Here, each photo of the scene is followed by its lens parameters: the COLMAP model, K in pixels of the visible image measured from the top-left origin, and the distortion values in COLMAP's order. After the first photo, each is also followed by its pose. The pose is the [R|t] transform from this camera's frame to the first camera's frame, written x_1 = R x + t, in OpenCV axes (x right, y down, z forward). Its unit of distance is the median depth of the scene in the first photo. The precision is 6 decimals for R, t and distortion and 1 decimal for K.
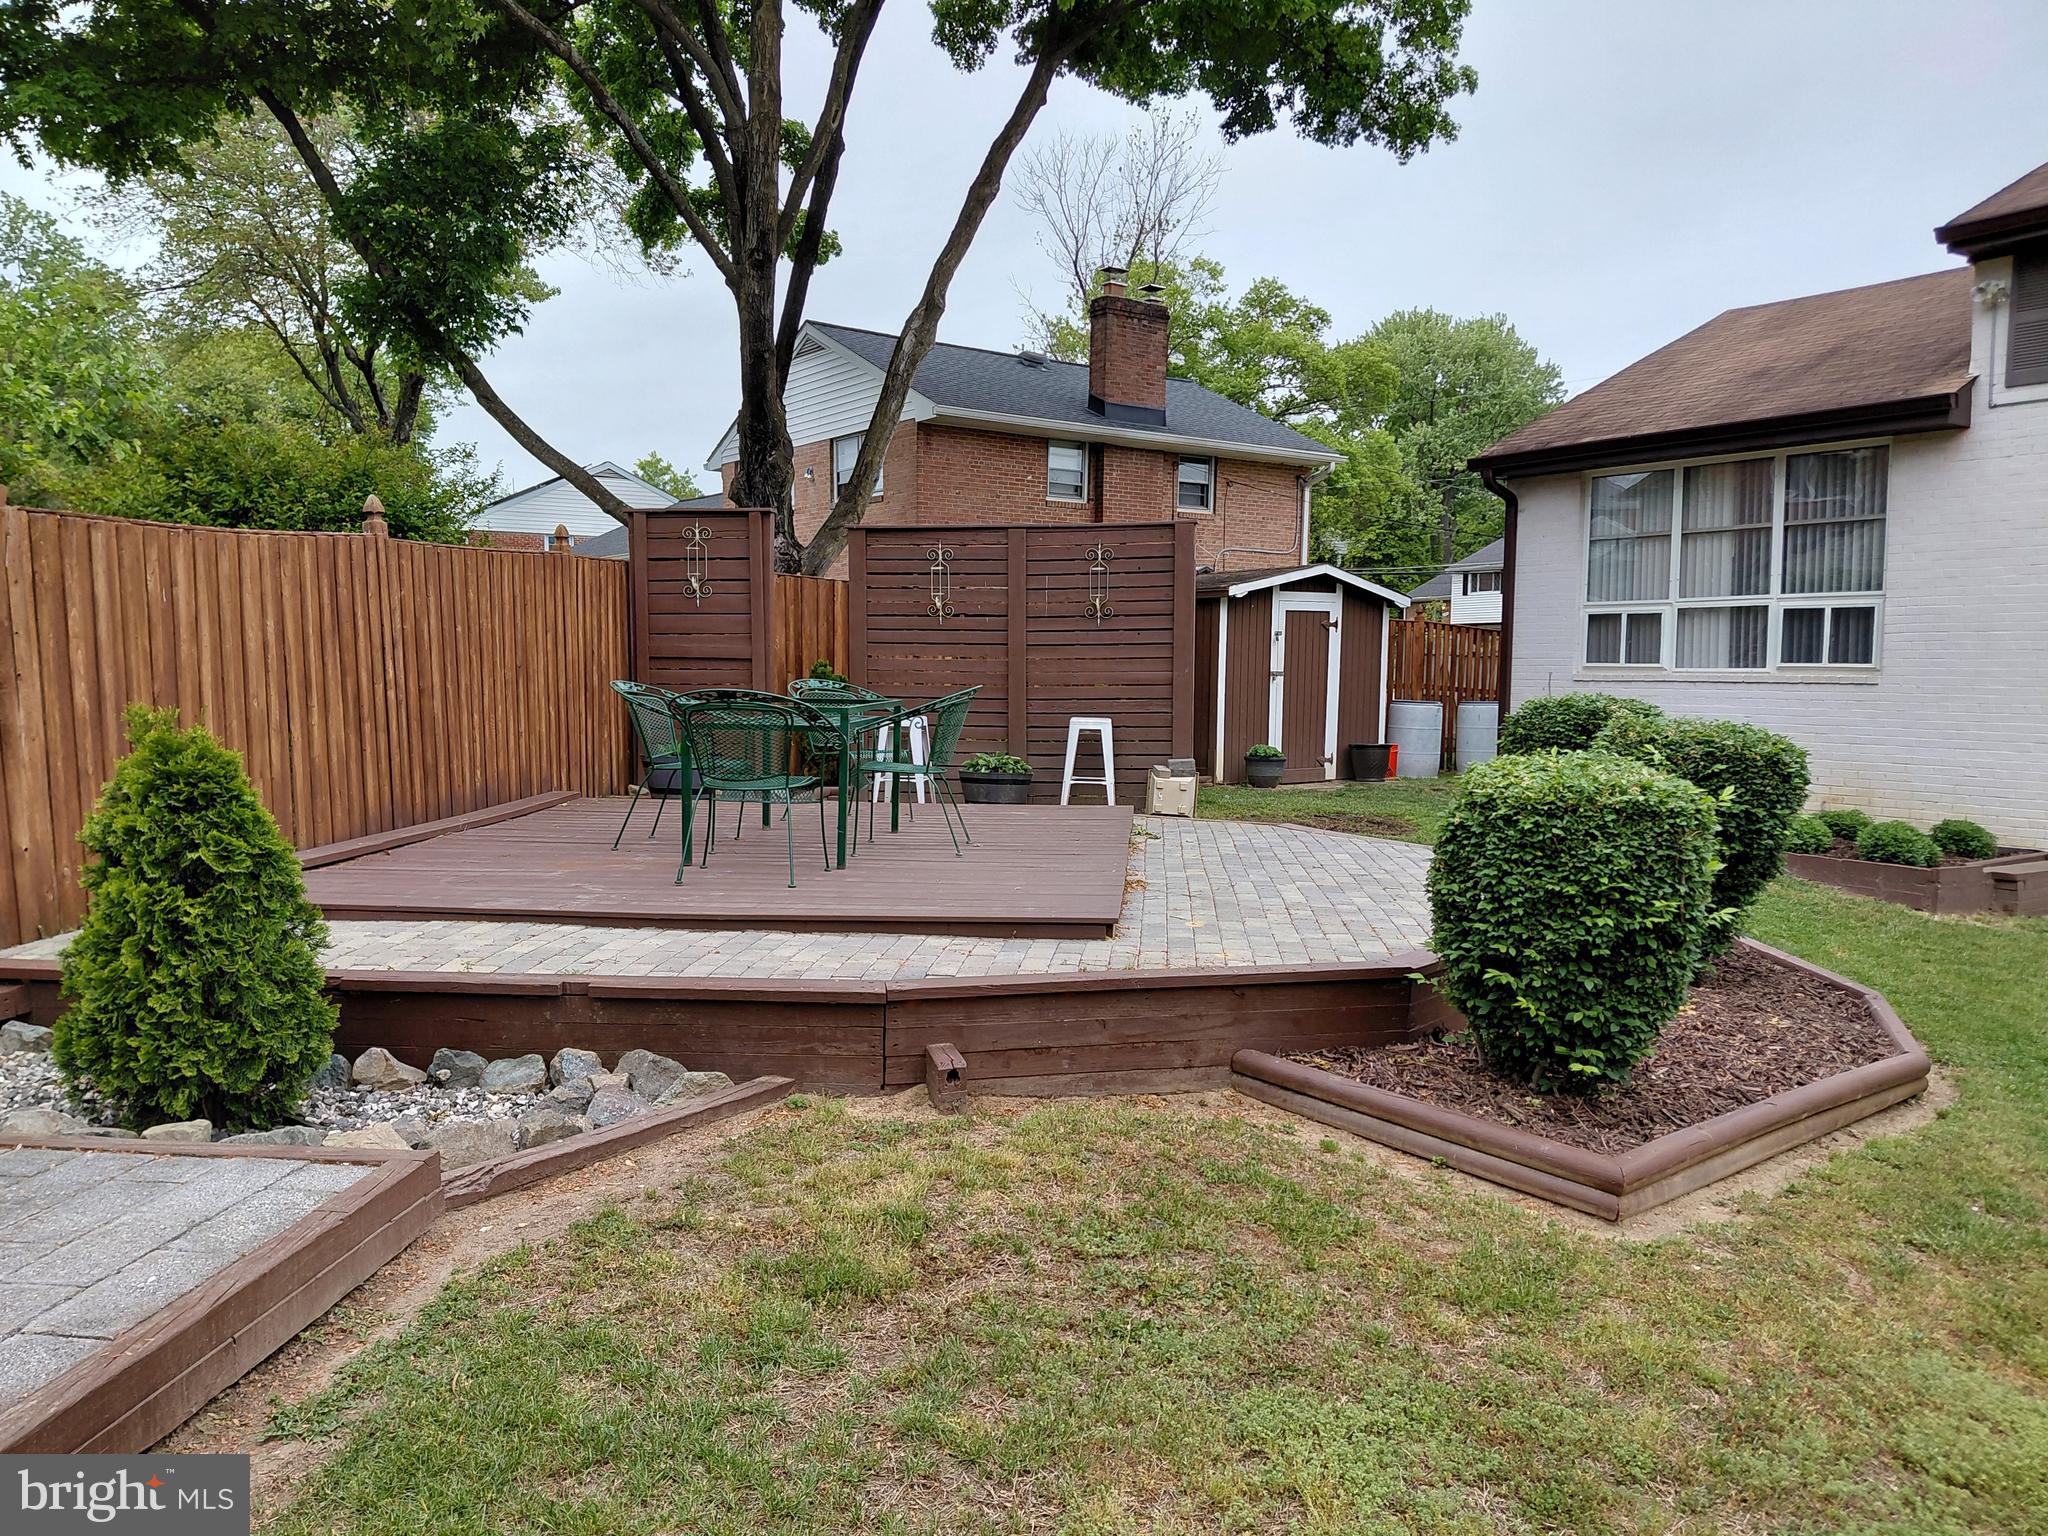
lens RADIAL K [[1518.2, 0, 1016.3], [0, 1518.2, 767.9], [0, 0, 1]] dist [0.110721, -0.198579]
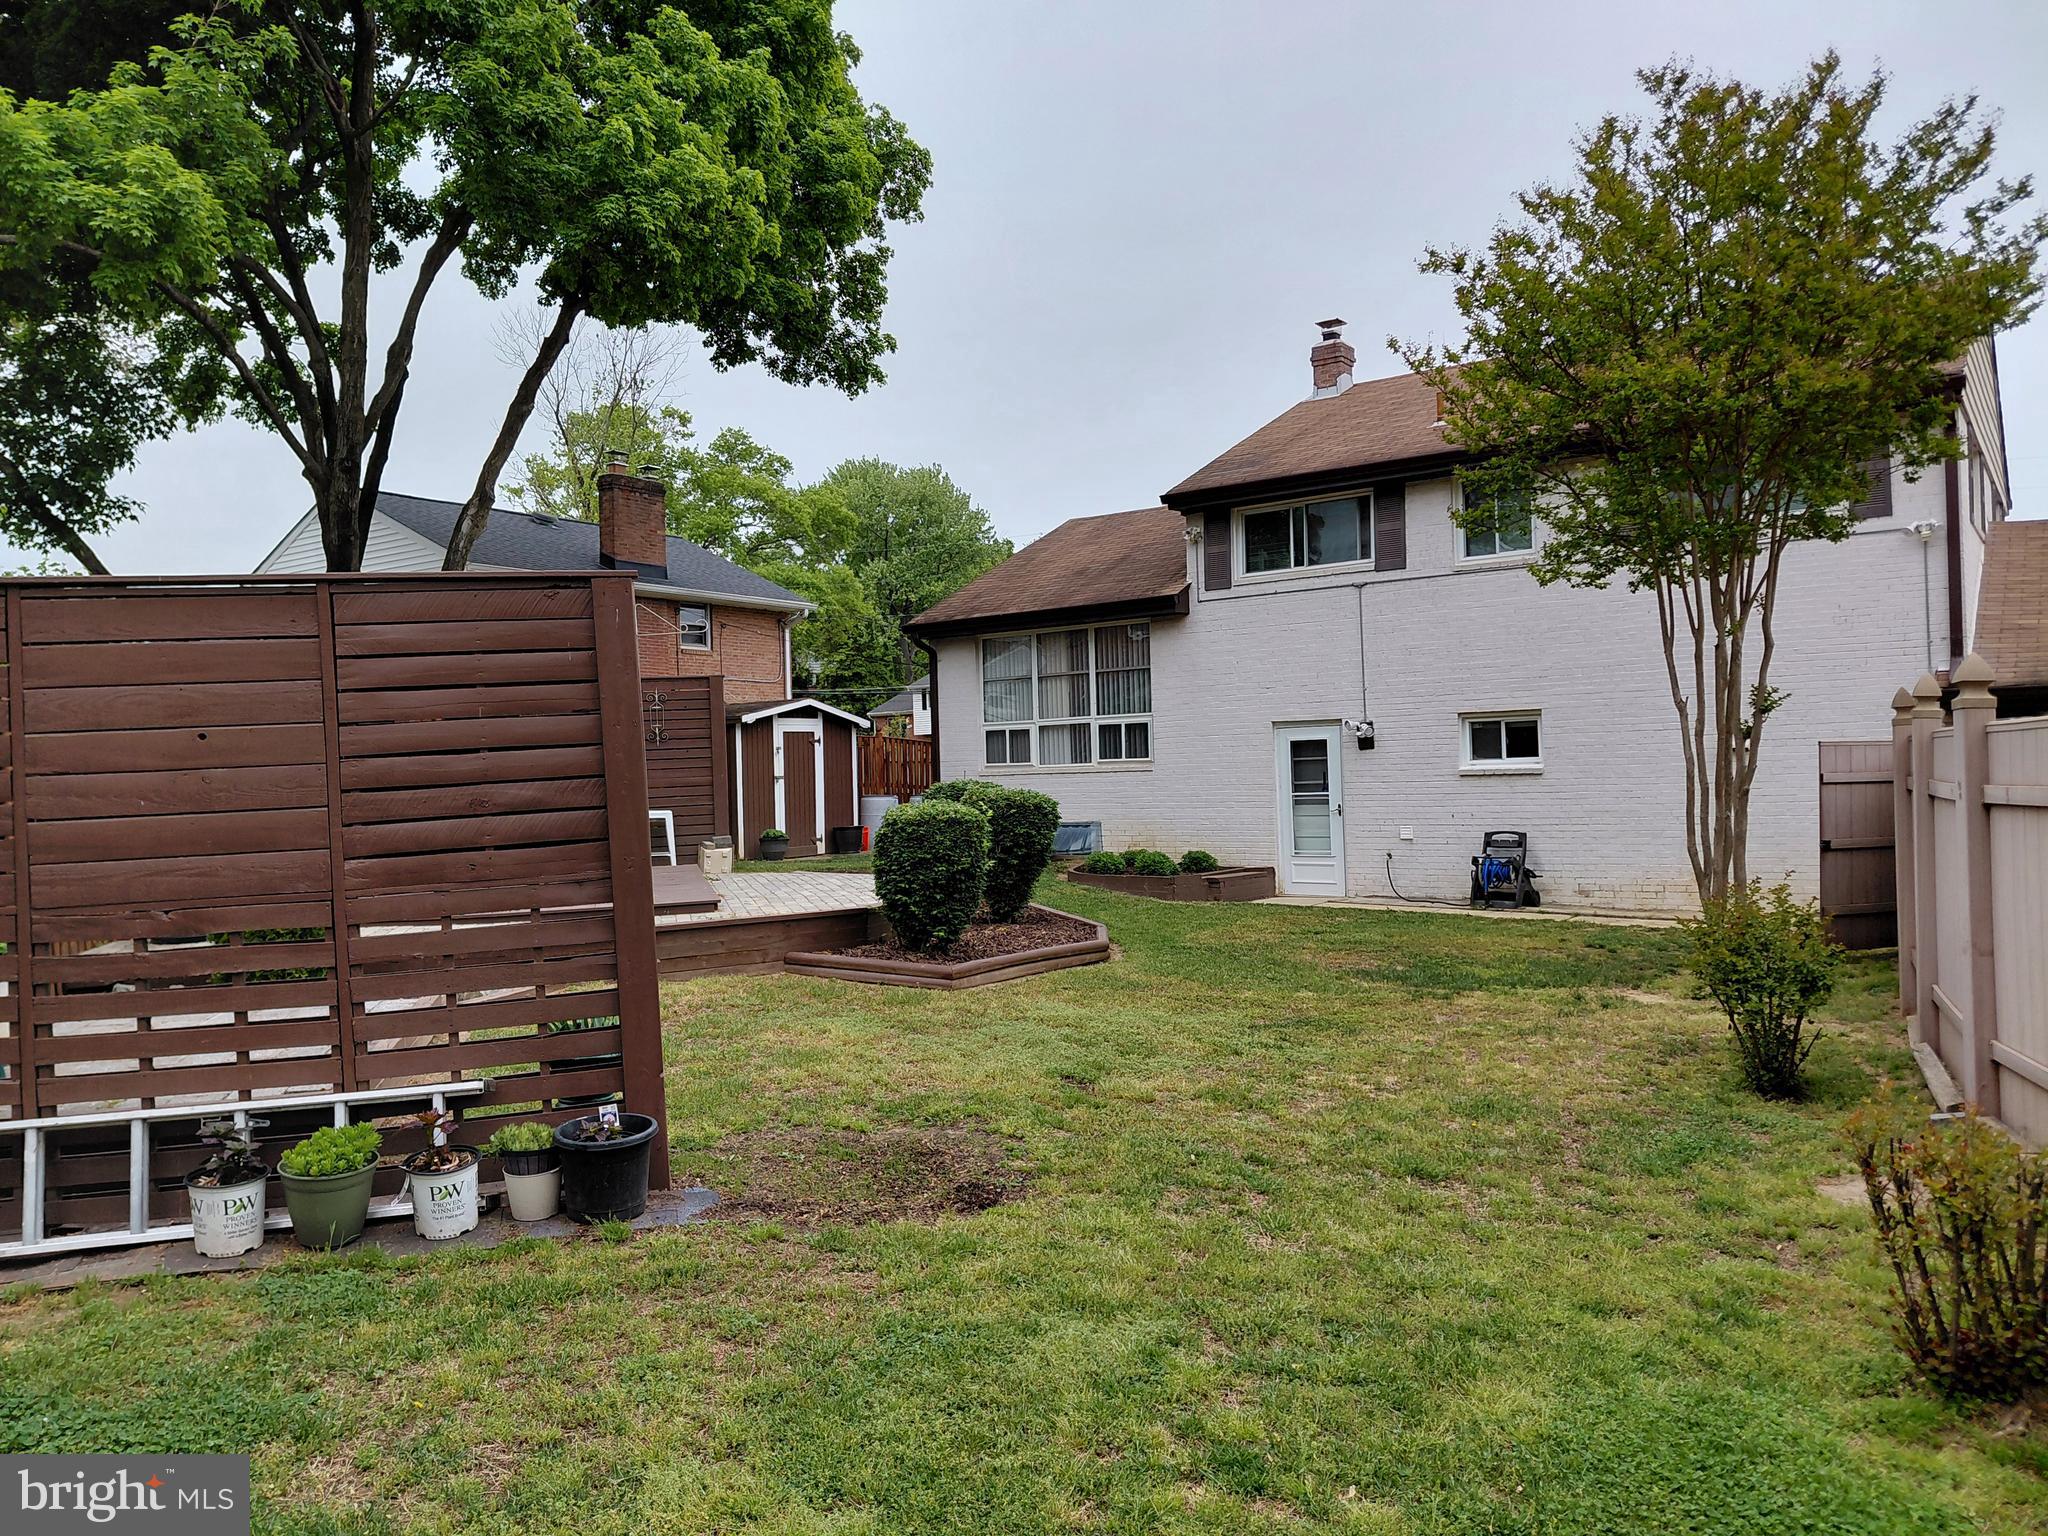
lens RADIAL K [[1518.2, 0, 1016.3], [0, 1518.2, 767.9], [0, 0, 1]] dist [0.110721, -0.198579]
pose [[0.942845, -0.033894, 0.331503, -0.087620], [0.058362, 0.996233, -0.064132, 0.031842], [-0.328081, 0.079813, 0.941272, -0.391240]]
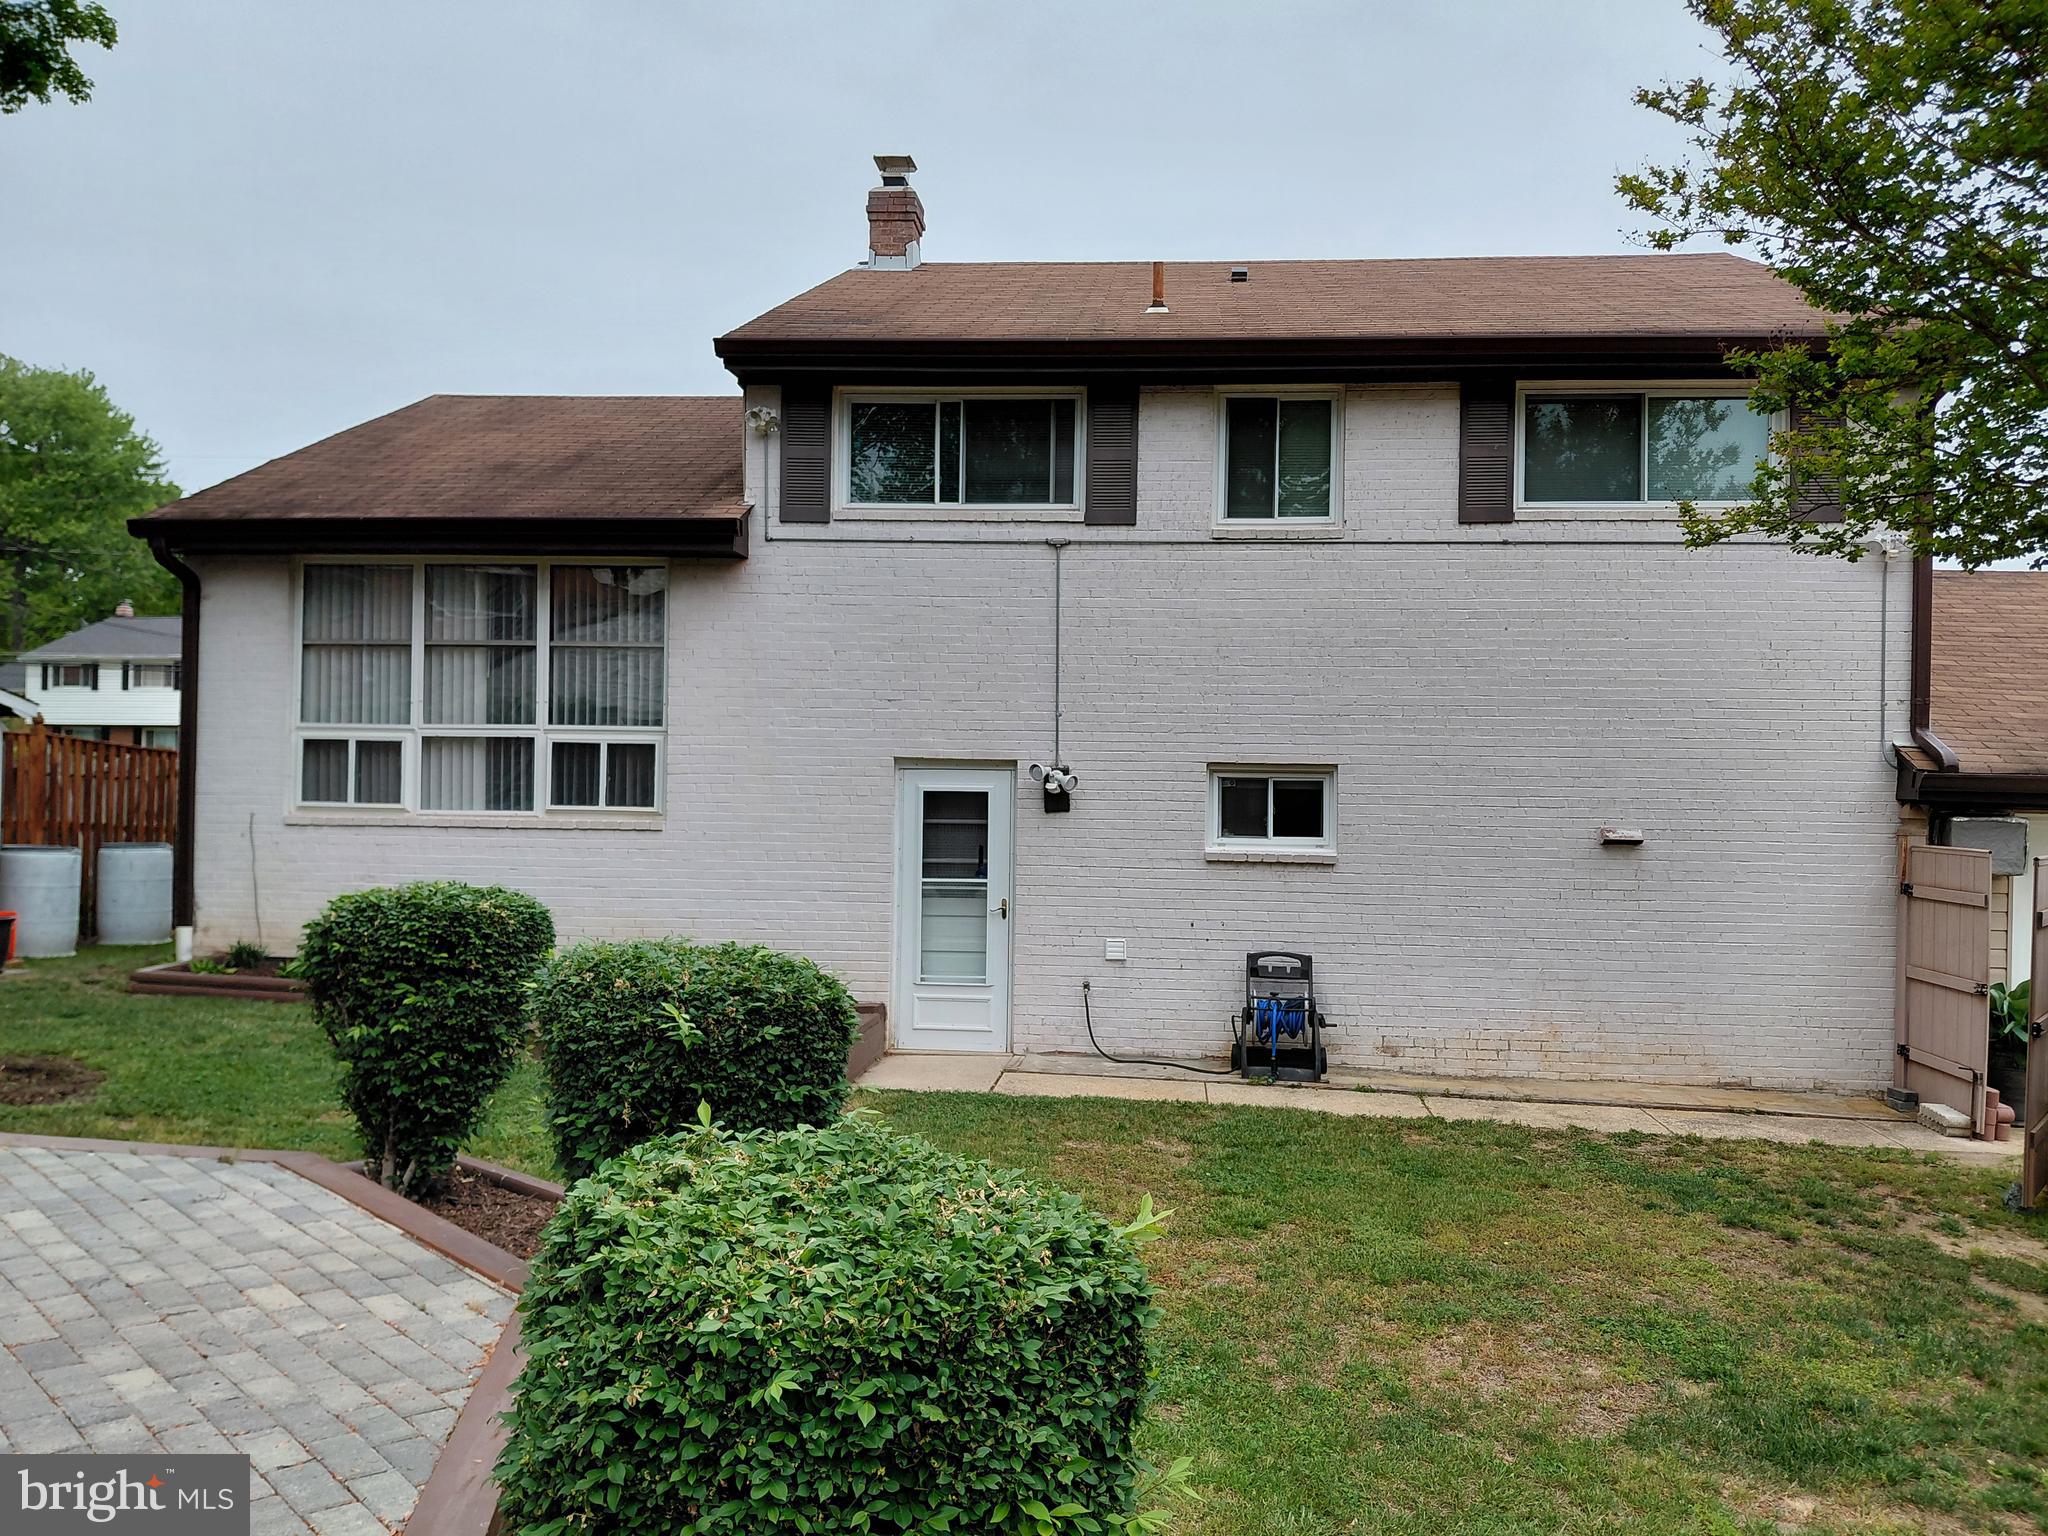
lens RADIAL K [[1512.3, 0, 1080.7], [0, 1512.3, 778.6], [0, 0, 1]] dist [0.141107, -0.248439]
pose [[0.632598, 0.008407, 0.774435, 0.020134], [0.039821, 0.998265, -0.043364, -0.031777], [-0.773456, 0.058271, 0.631166, 0.216022]]
